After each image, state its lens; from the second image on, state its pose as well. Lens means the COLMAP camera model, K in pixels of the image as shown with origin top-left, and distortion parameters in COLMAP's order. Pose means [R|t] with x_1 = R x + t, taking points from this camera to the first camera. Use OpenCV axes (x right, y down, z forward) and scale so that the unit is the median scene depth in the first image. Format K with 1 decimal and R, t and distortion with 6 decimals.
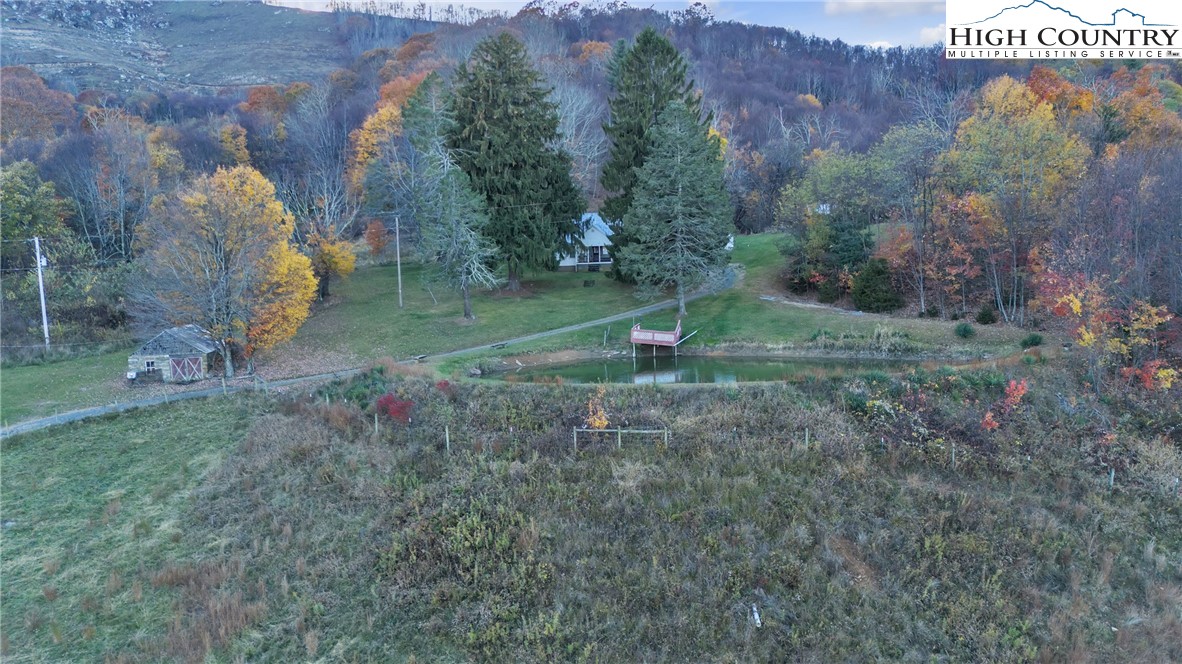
lens RADIAL K [[870.3, 0, 594.7], [0, 870.3, 335.7], [0, 0, 1]] dist [0.072871, -0.078253]
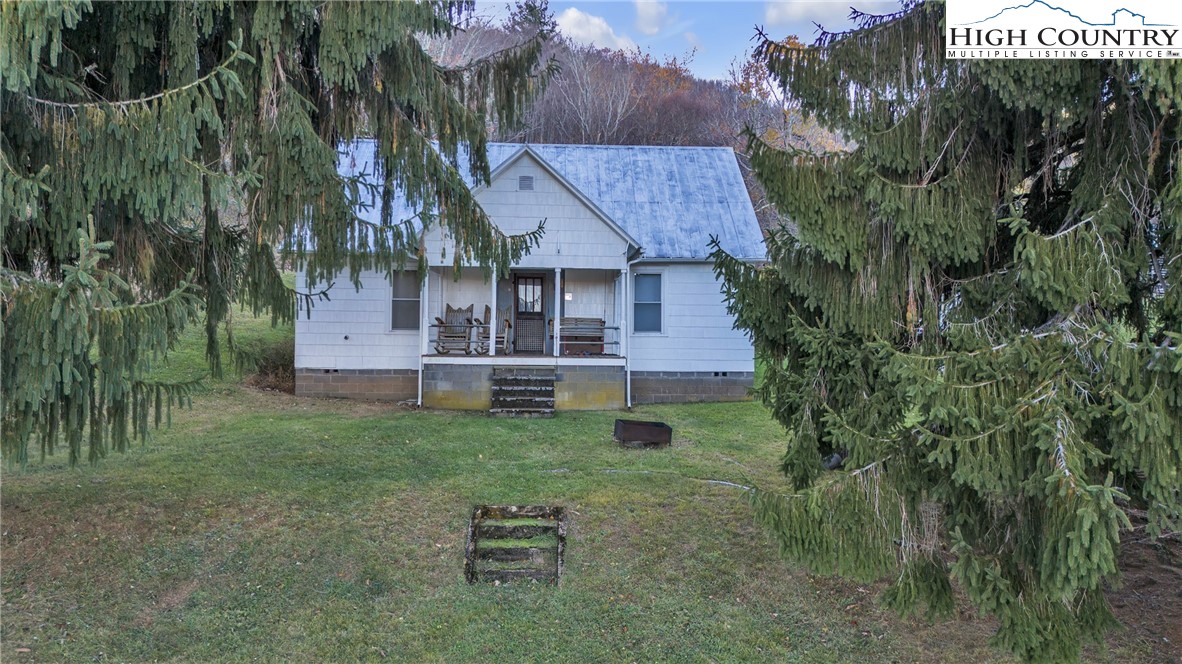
lens RADIAL K [[867.5, 0, 593.9], [0, 867.5, 333.8], [0, 0, 1]] dist [0.100718, -0.134672]
pose [[0.987286, 0.049151, 0.151162, -0.017287], [-0.030616, 0.991985, -0.122590, -0.086538], [-0.155976, 0.116404, 0.980878, 1.049675]]
